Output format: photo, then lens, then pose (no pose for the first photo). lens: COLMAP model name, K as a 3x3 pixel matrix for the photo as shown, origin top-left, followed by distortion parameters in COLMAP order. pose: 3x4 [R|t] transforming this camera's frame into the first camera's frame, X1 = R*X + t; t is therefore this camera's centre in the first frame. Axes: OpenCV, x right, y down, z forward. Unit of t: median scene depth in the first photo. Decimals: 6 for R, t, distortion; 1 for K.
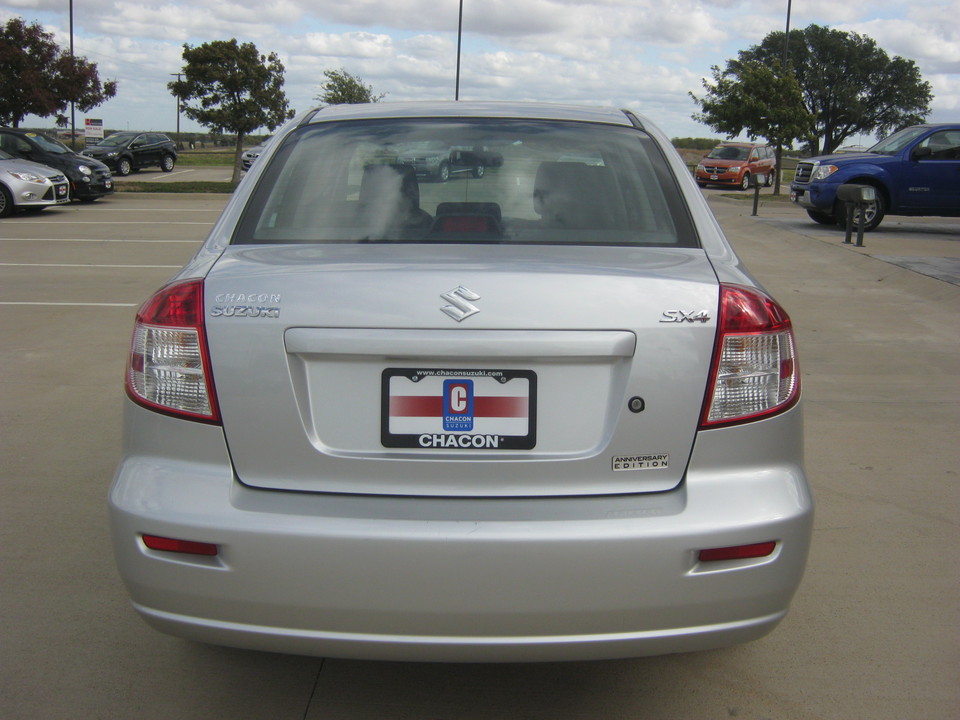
lens RADIAL K [[1067.6, 0, 480.0], [0, 1067.6, 360.0], [0, 0, 1]] dist [-0.127285, 0.141781]
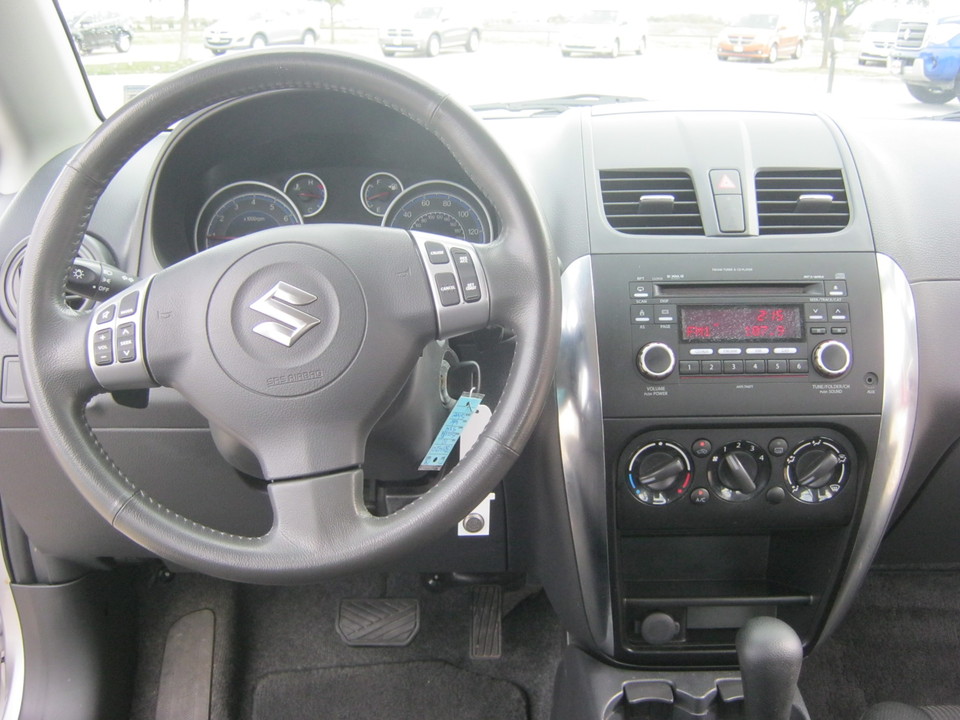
lens RADIAL K [[1067.6, 0, 480.0], [0, 1067.6, 360.0], [0, 0, 1]] dist [-0.127285, 0.141781]
pose [[0.999846, -0.017055, 0.004094, -0.010954], [0.016502, 0.993798, 0.109969, -0.033625], [-0.005944, -0.109885, 0.993927, 0.234701]]
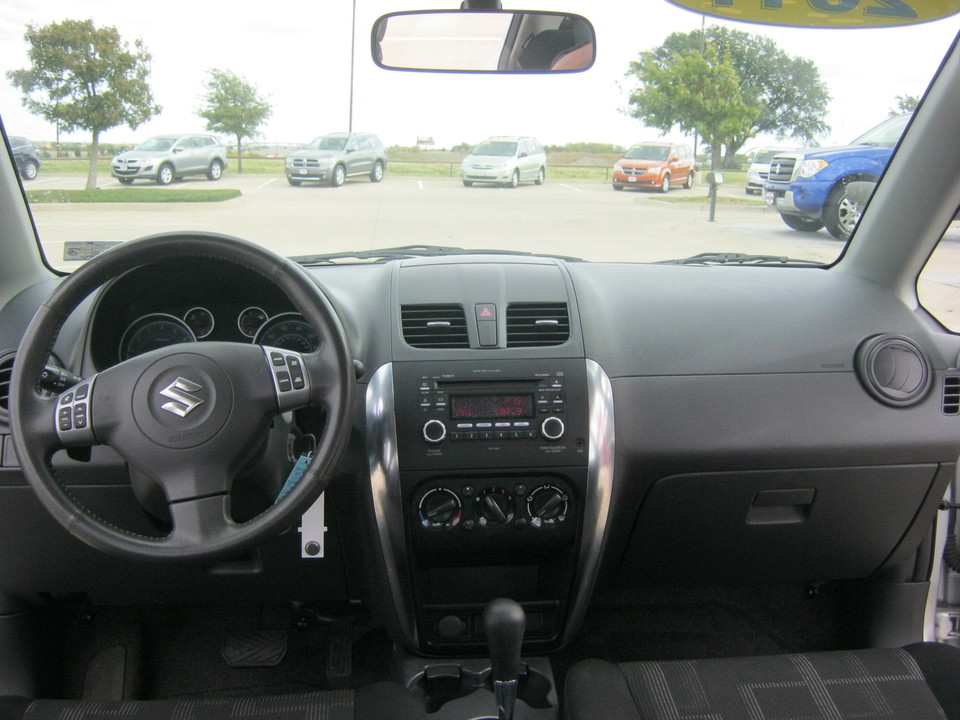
lens RADIAL K [[1067.6, 0, 480.0], [0, 1067.6, 360.0], [0, 0, 1]] dist [-0.127285, 0.141781]
pose [[0.995431, -0.024166, 0.092378, -0.006167], [0.024666, 0.999687, -0.004274, -0.032622], [-0.092246, 0.006533, 0.995715, 0.210221]]
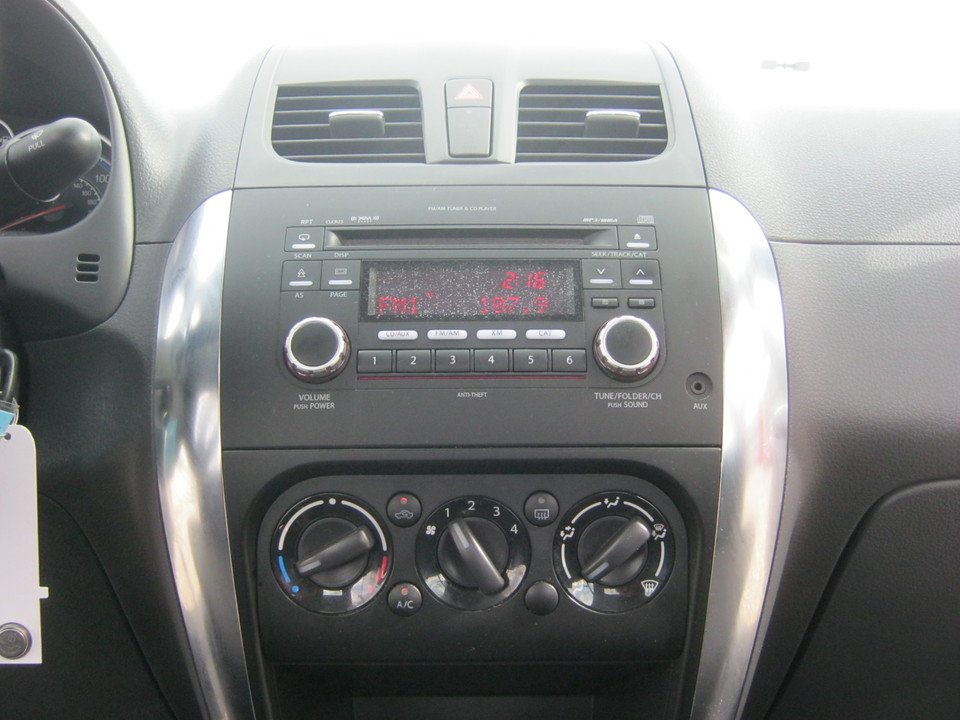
lens RADIAL K [[1067.6, 0, 480.0], [0, 1067.6, 360.0], [0, 0, 1]] dist [-0.127285, 0.141781]
pose [[0.999723, -0.008430, 0.021994, 0.001011], [0.010392, 0.995826, -0.090677, -0.025220], [-0.021138, 0.090880, 0.995637, 0.255281]]
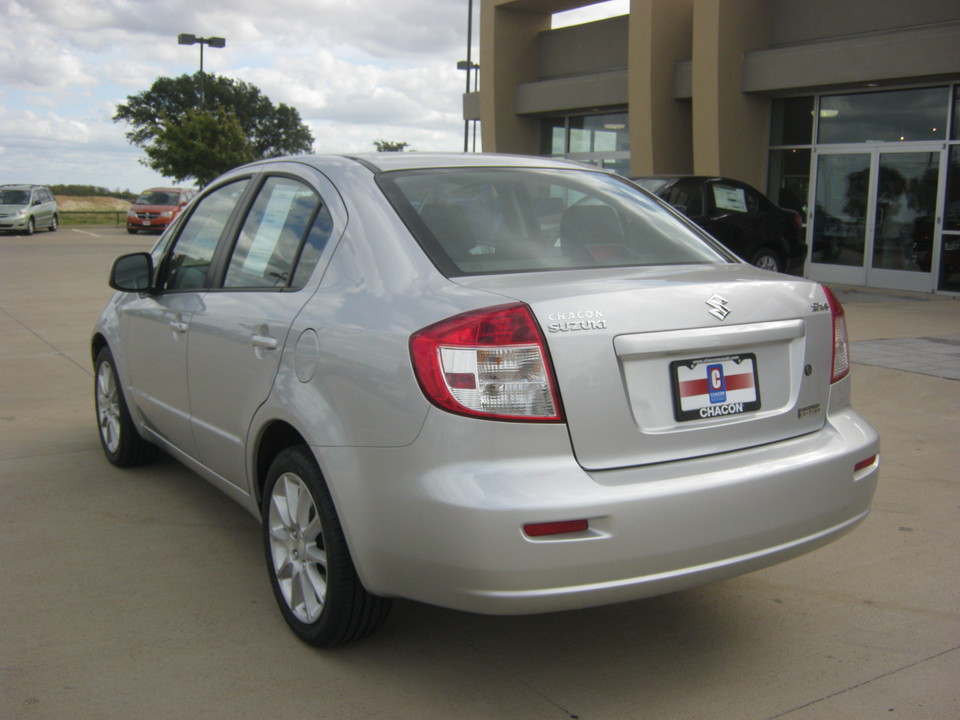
lens RADIAL K [[1067.6, 0, 480.0], [0, 1067.6, 360.0], [0, 0, 1]] dist [-0.127285, 0.141781]
pose [[0.844396, -0.093869, 0.527431, -0.124184], [0.115327, 0.993297, -0.007852, -0.001385], [-0.523158, 0.067457, 0.849562, 0.003311]]
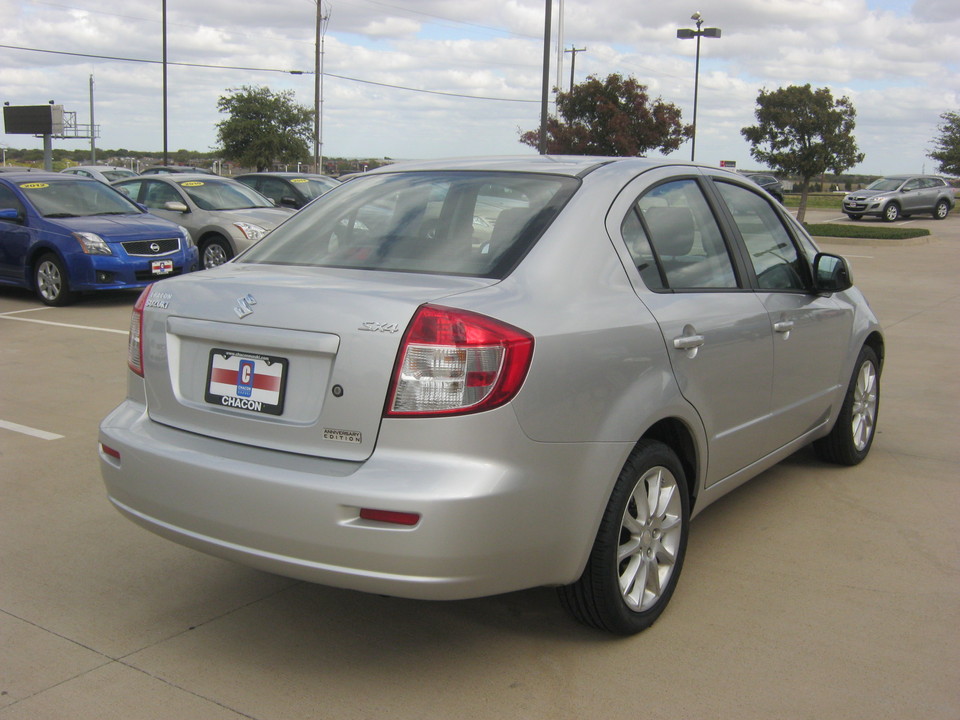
lens RADIAL K [[1067.6, 0, 480.0], [0, 1067.6, 360.0], [0, 0, 1]] dist [-0.127285, 0.141781]
pose [[0.827987, 0.086505, -0.554034, 0.130297], [-0.107729, 0.994164, -0.005773, -0.000938], [0.550301, 0.064465, 0.832474, -0.000215]]
